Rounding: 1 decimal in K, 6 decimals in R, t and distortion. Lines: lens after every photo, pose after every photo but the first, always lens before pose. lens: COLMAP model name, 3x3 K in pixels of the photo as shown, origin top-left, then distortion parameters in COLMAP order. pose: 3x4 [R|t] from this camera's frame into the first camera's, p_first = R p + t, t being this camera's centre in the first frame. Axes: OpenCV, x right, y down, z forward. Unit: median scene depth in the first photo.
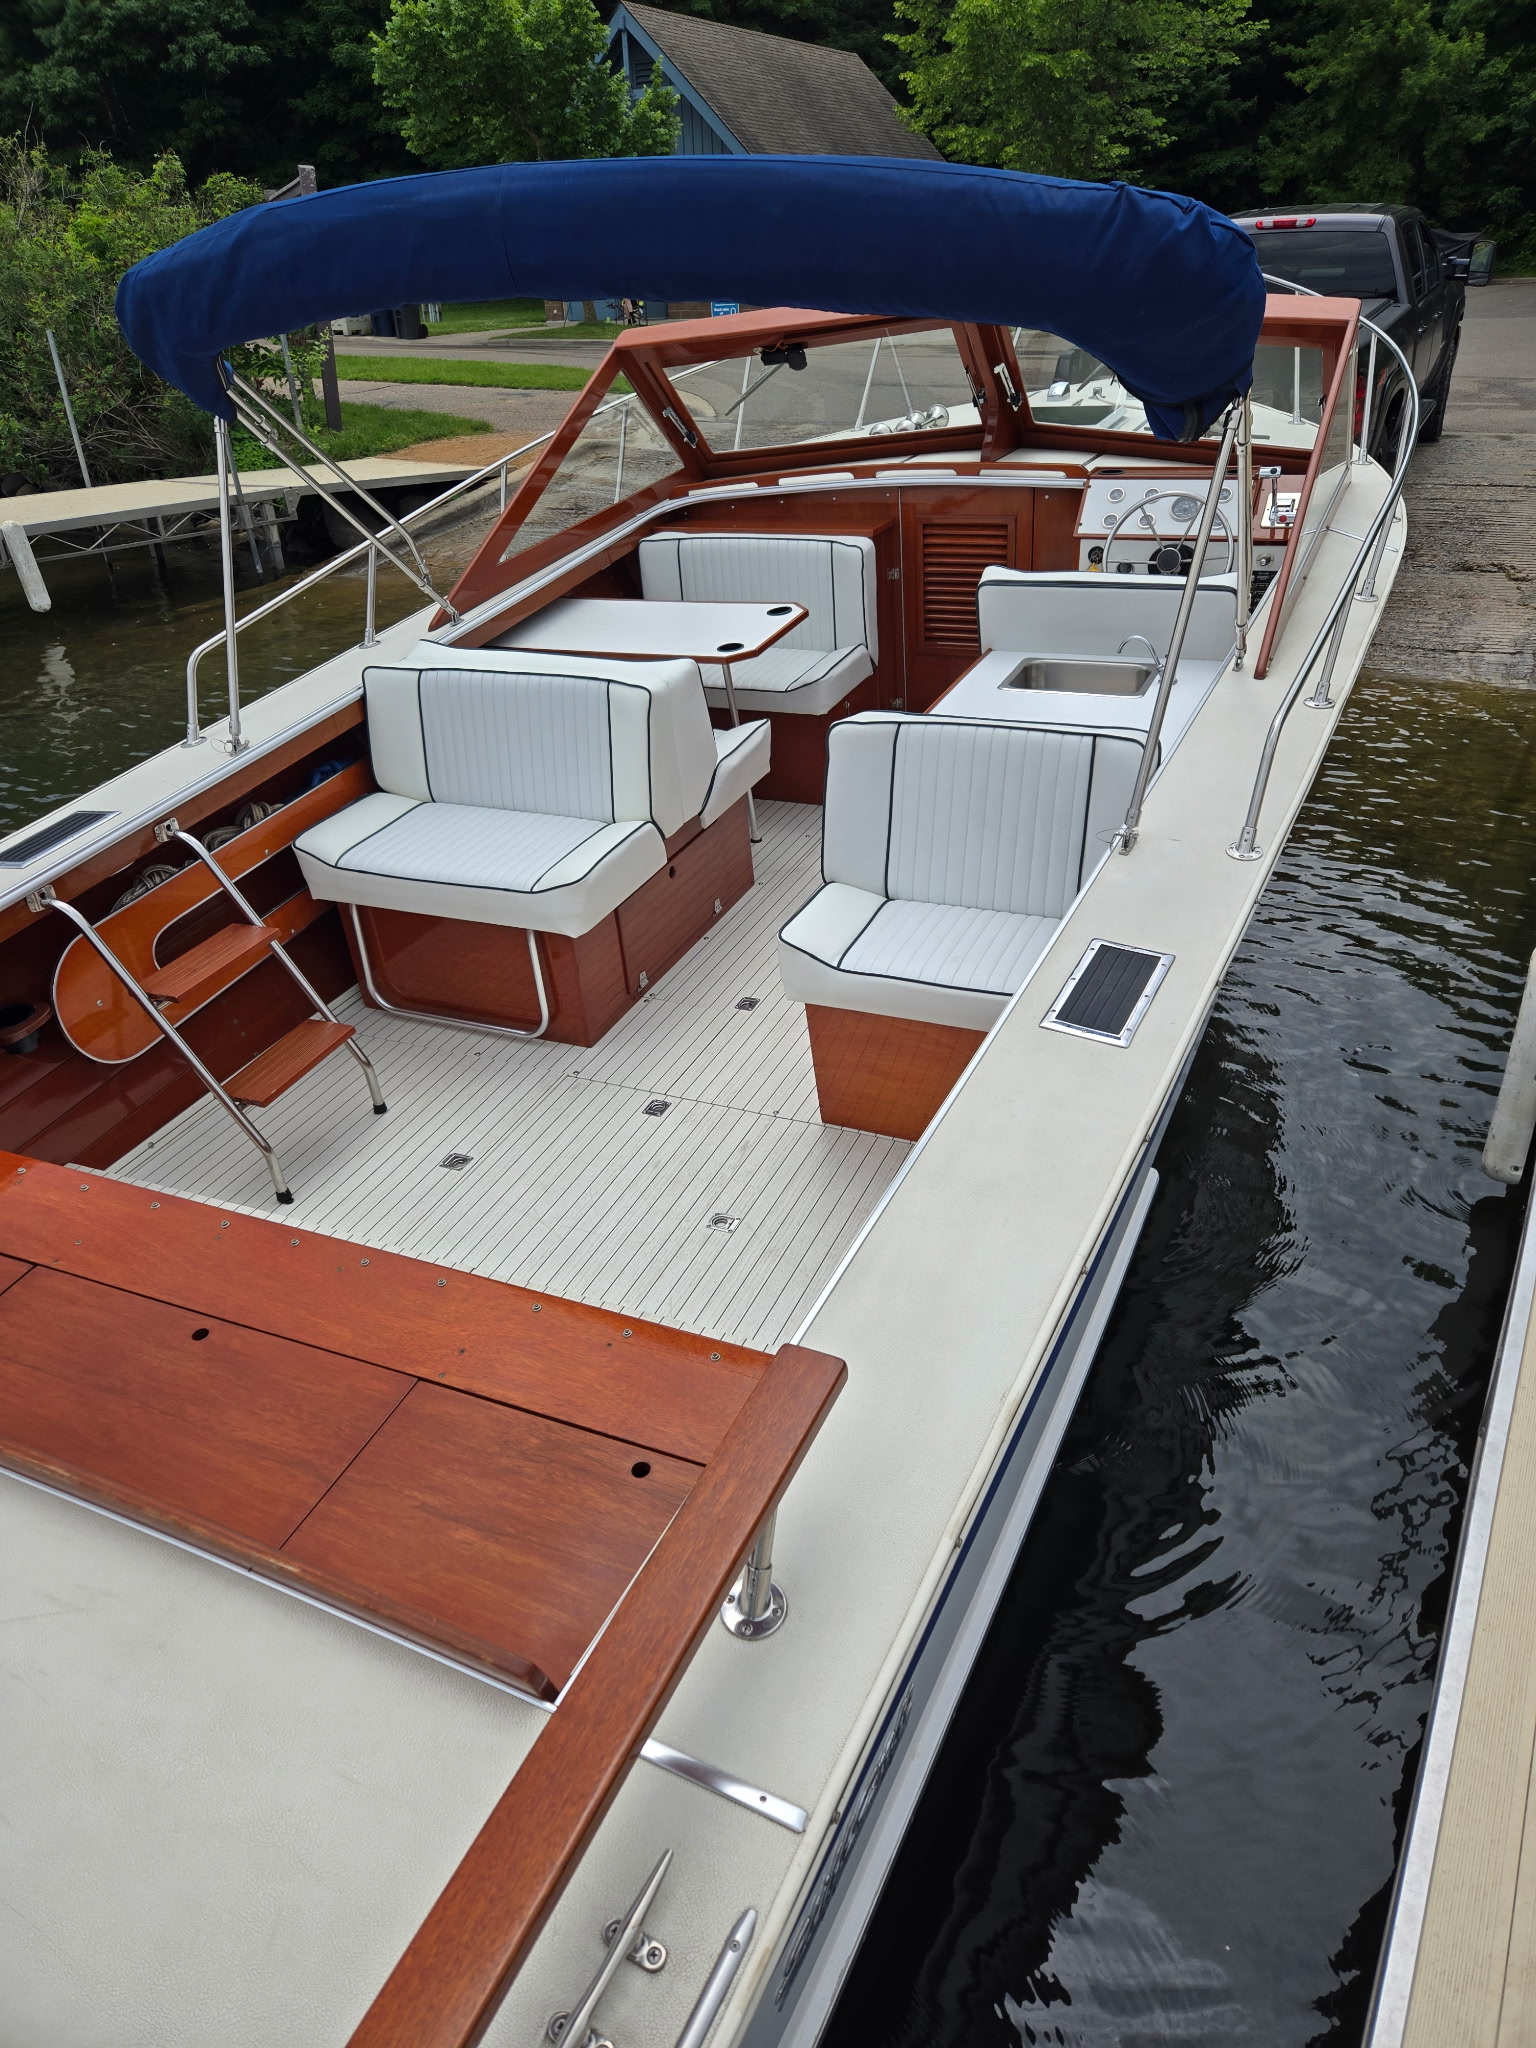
lens RADIAL K [[1388.7, 0, 786.1], [0, 1388.7, 1031.1], [0, 0, 1]] dist [0.077771, -0.062936]
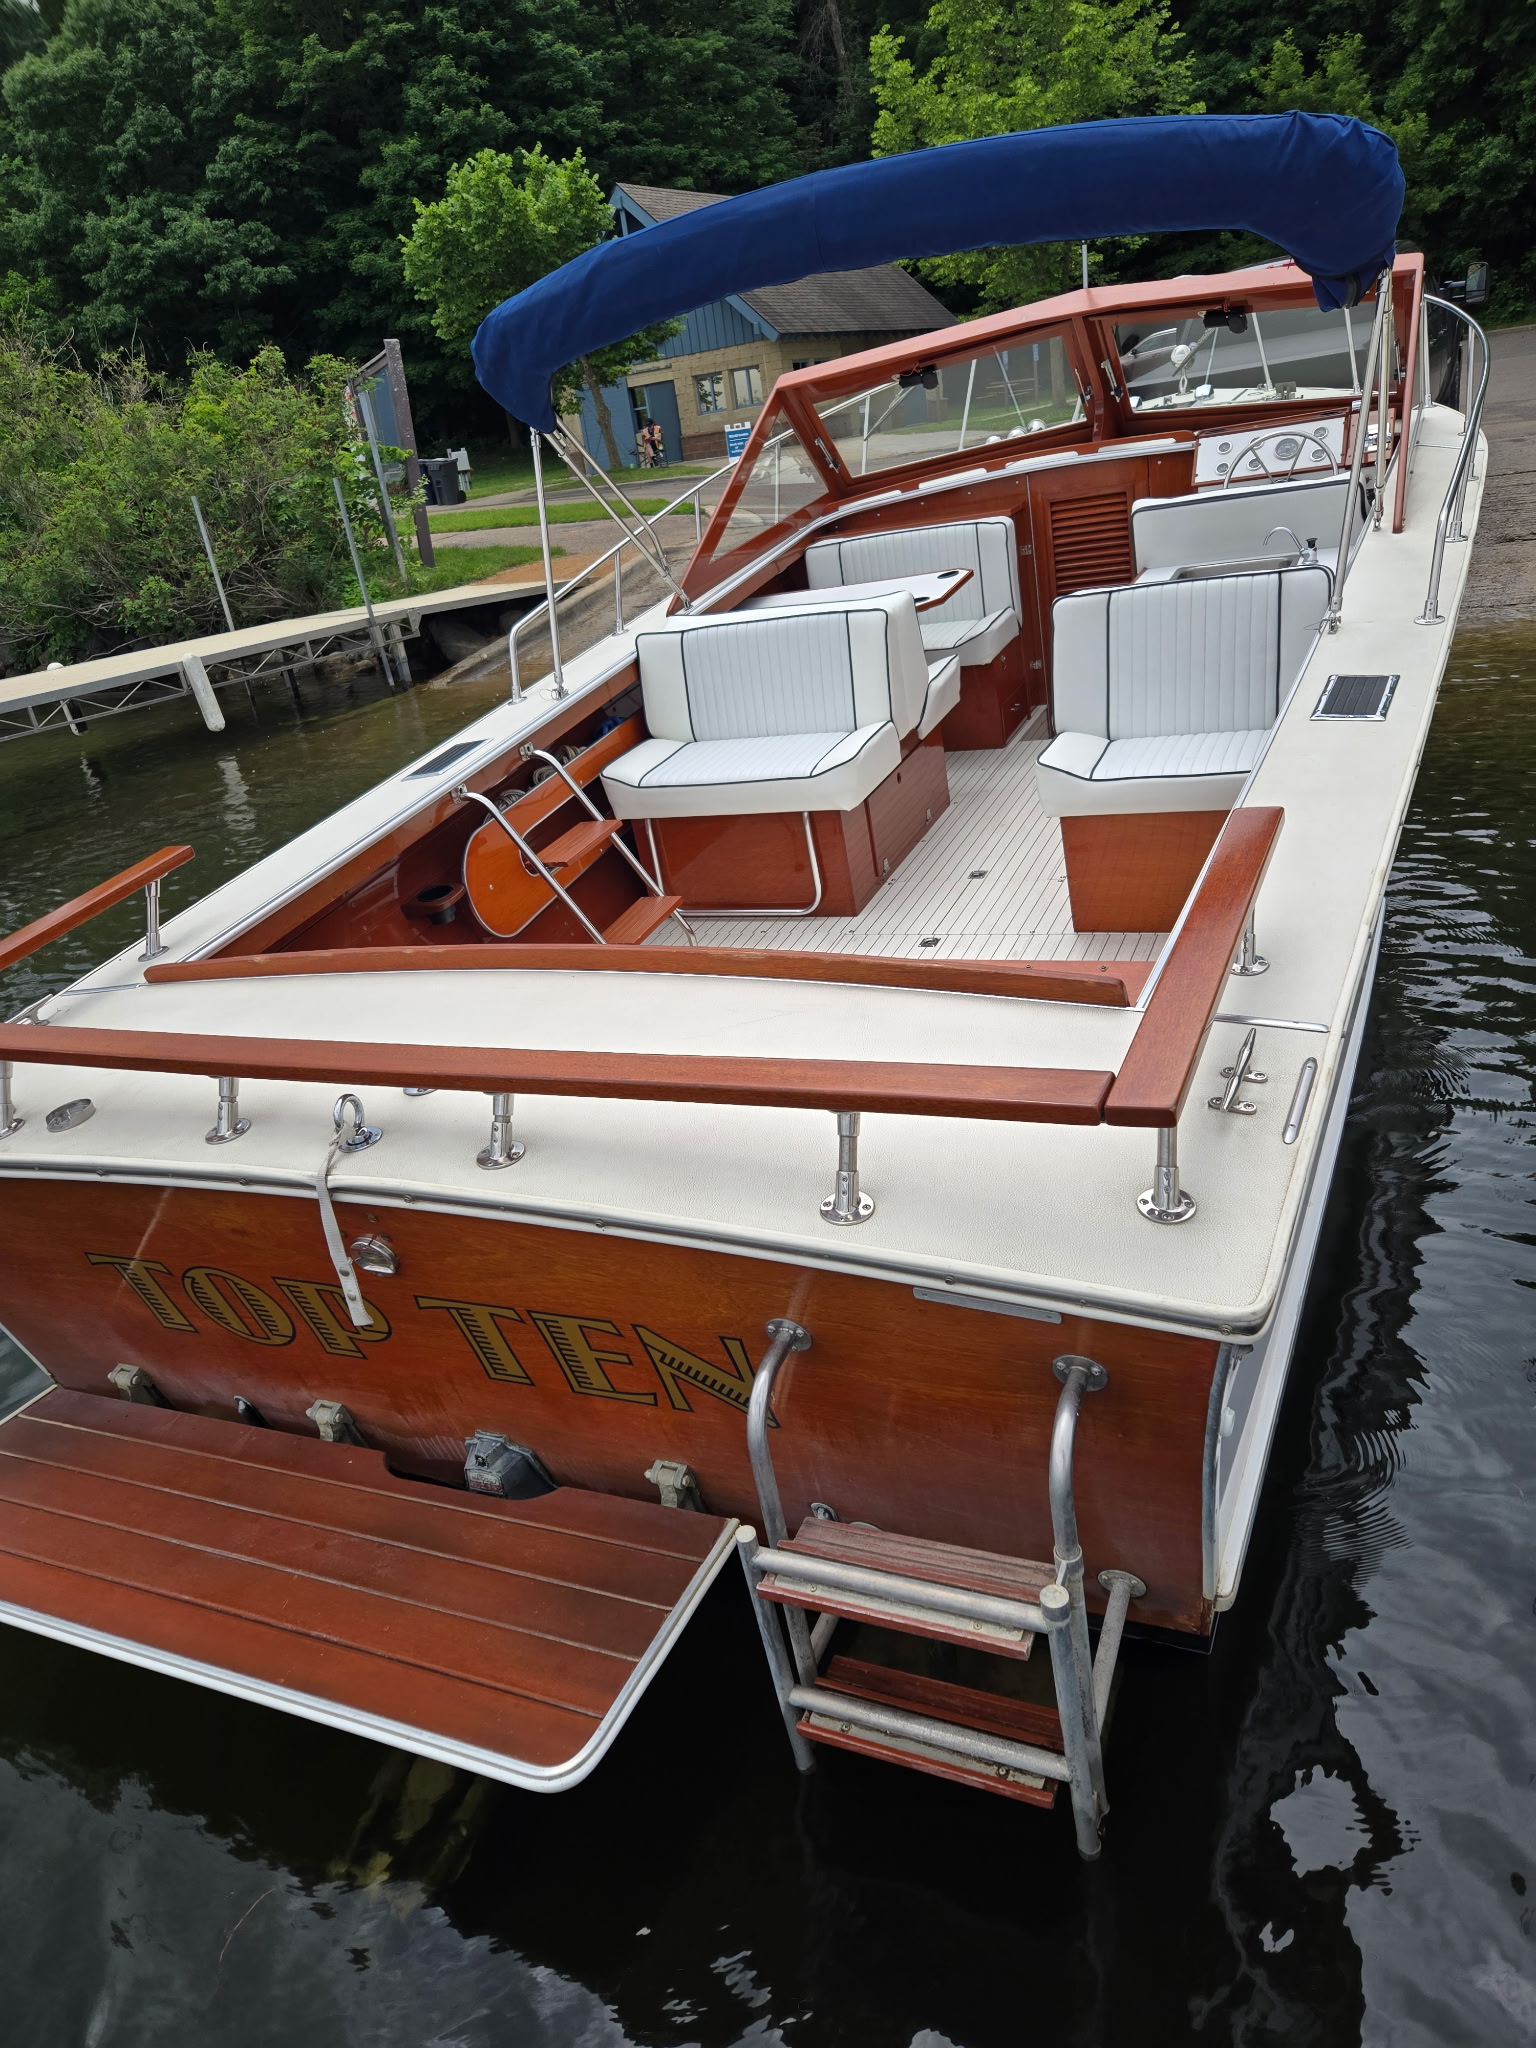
lens RADIAL K [[1401.2, 0, 766.2], [0, 1401.2, 1056.1], [0, 0, 1]] dist [0.067767, -0.058200]
pose [[0.994328, -0.098973, -0.038939, -0.166842], [0.095708, 0.992327, -0.078281, 0.199399], [0.046388, 0.074111, 0.996171, -0.179096]]
